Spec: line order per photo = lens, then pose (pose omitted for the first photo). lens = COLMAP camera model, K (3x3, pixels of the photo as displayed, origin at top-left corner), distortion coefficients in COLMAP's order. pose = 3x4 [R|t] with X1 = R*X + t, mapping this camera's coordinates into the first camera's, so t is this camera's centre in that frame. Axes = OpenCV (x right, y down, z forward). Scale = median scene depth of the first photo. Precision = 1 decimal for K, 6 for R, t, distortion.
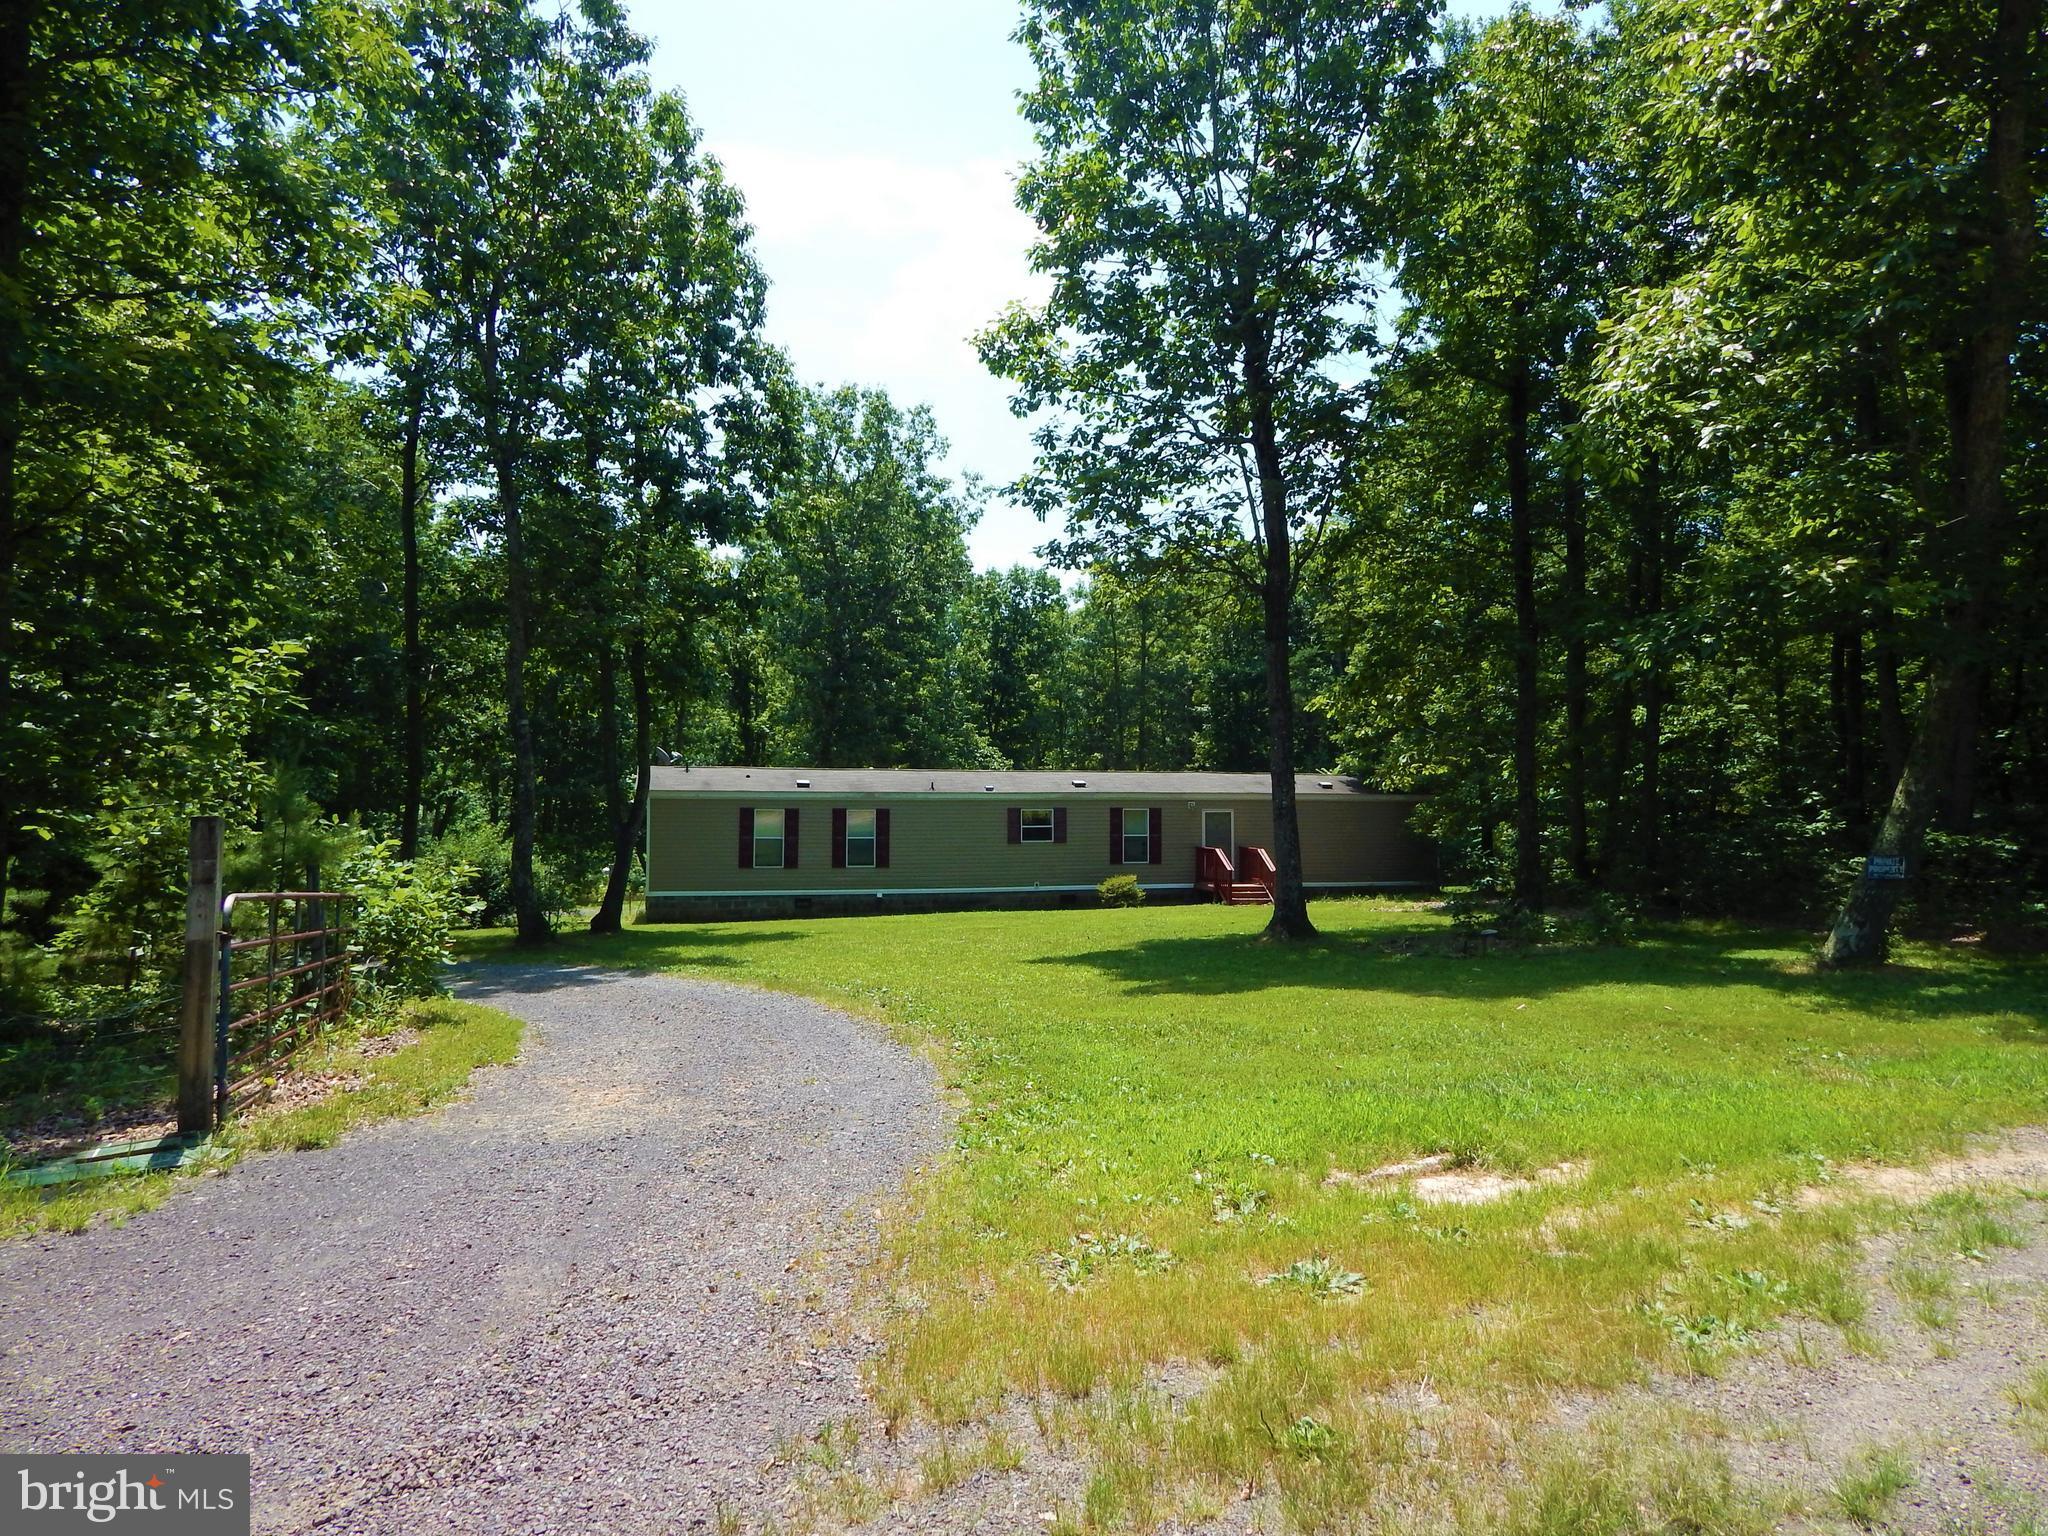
lens RADIAL K [[1335.0, 0, 1024.0], [0, 1335.0, 768.0], [0, 0, 1]] dist [0.002101, -0.004227]
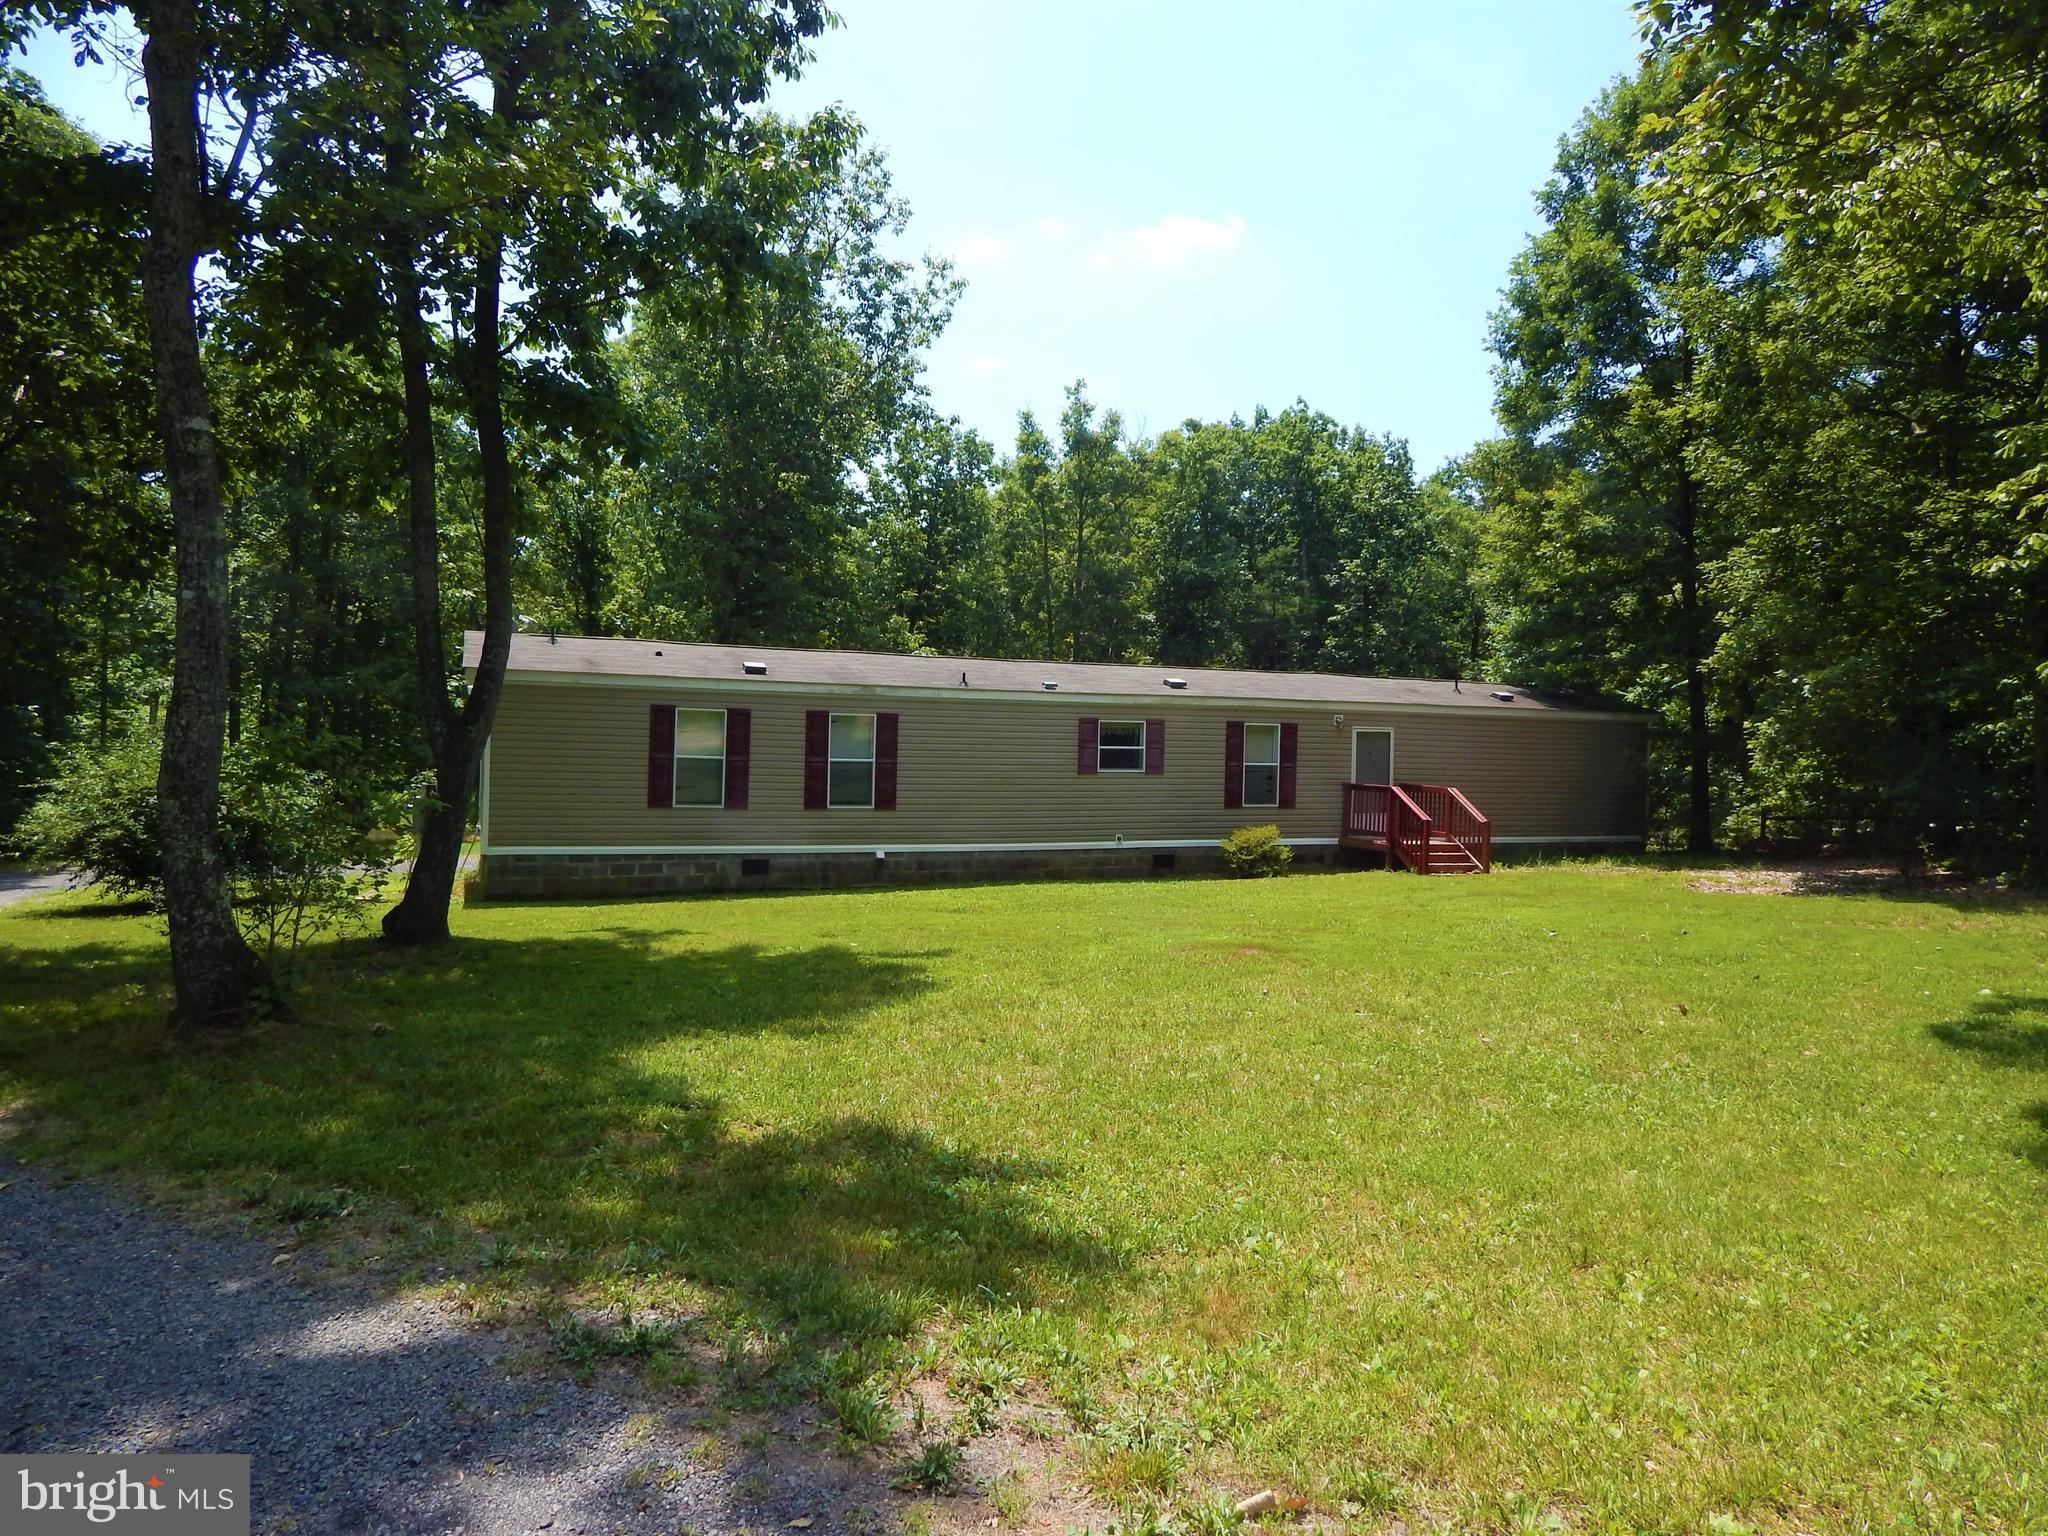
lens RADIAL K [[1335.0, 0, 1024.0], [0, 1335.0, 768.0], [0, 0, 1]] dist [0.002101, -0.004227]
pose [[0.990403, 0.016754, 0.137191, -0.121371], [-0.023899, 0.998433, 0.050602, 0.022222], [-0.136128, -0.053395, 0.989251, 0.371544]]
